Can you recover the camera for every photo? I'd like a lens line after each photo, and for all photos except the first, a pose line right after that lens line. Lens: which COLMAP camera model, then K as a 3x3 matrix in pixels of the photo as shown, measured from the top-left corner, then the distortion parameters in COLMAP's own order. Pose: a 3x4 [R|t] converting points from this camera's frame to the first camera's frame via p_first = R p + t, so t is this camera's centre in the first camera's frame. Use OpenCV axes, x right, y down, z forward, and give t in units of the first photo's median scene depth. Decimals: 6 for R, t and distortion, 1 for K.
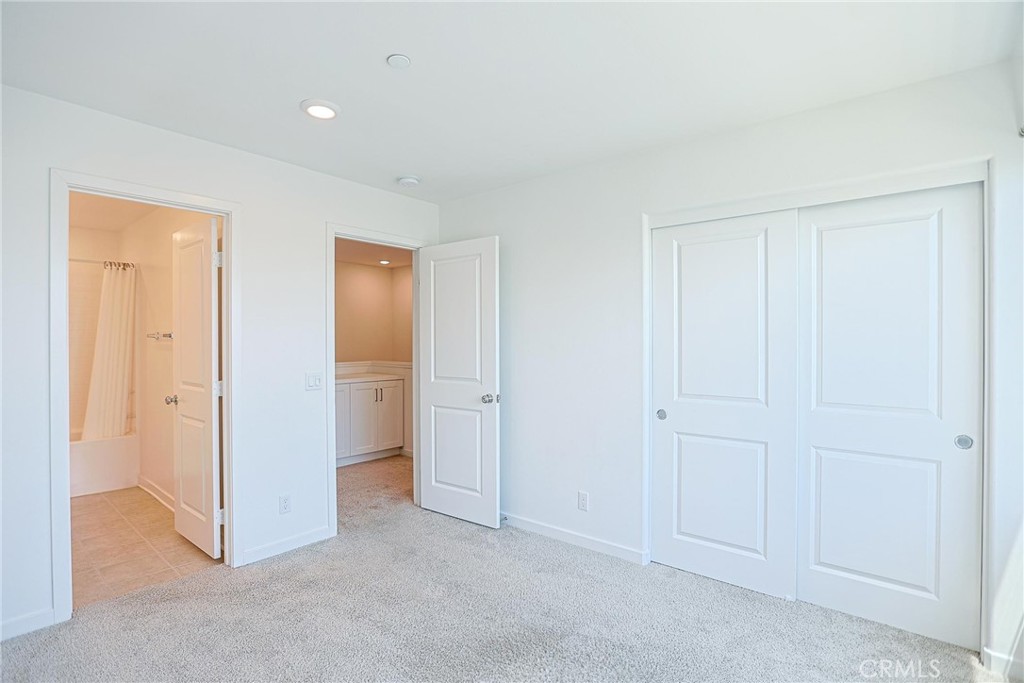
lens RADIAL K [[499.3, 0, 506.9], [0, 499.3, 343.9], [0, 0, 1]] dist [-0.046300, 0.016920]
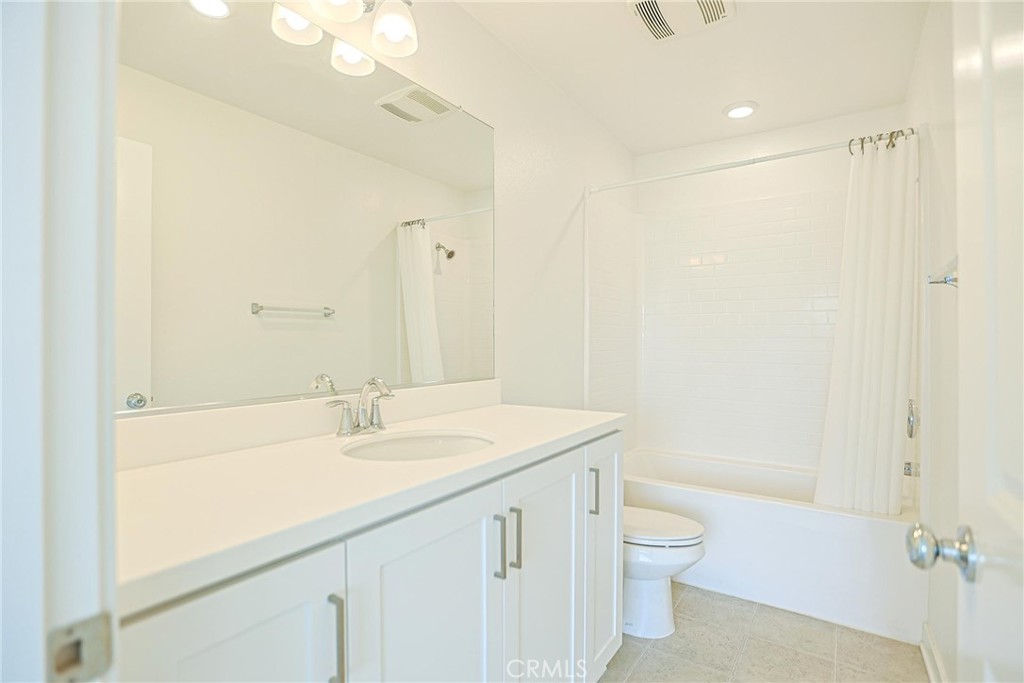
lens RADIAL K [[499.3, 0, 505.9], [0, 499.3, 336.1], [0, 0, 1]] dist [-0.046300, 0.016920]
pose [[0.109463, -0.005139, -0.993978, -0.379592], [-0.001665, 0.999984, -0.005353, 0.024842], [0.993989, 0.002241, 0.109453, 0.597874]]
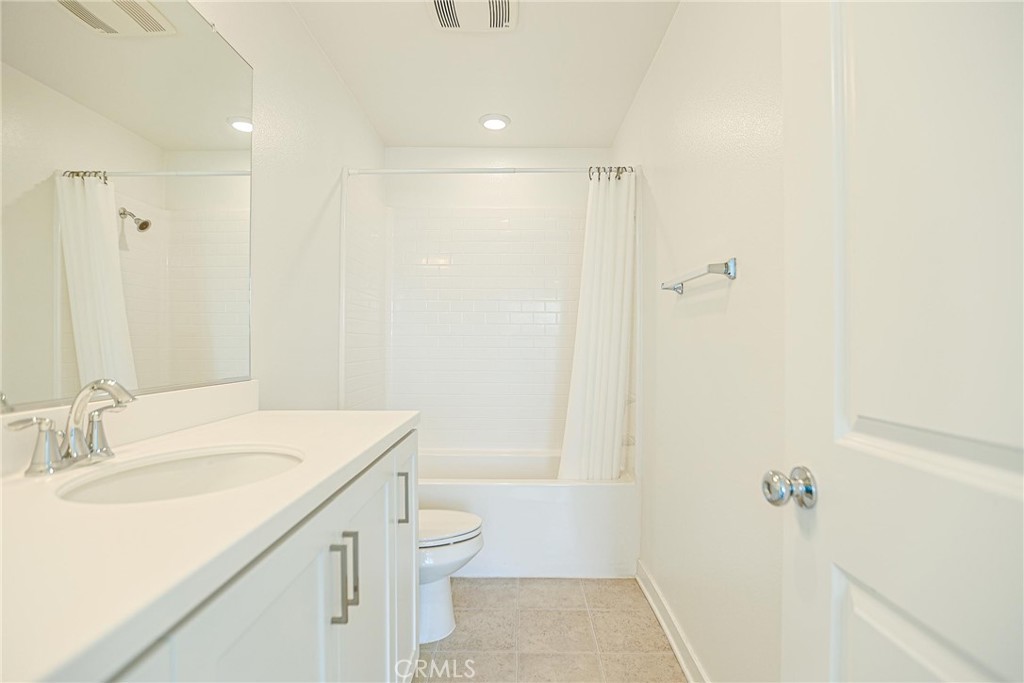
lens RADIAL K [[499.3, 0, 518.7], [0, 499.3, 341.2], [0, 0, 1]] dist [-0.046300, 0.016920]
pose [[0.652896, 0.000530, -0.757447, -0.433167], [-0.004430, 0.999985, -0.003119, 0.033380], [0.757434, 0.005392, 0.652889, 0.549354]]
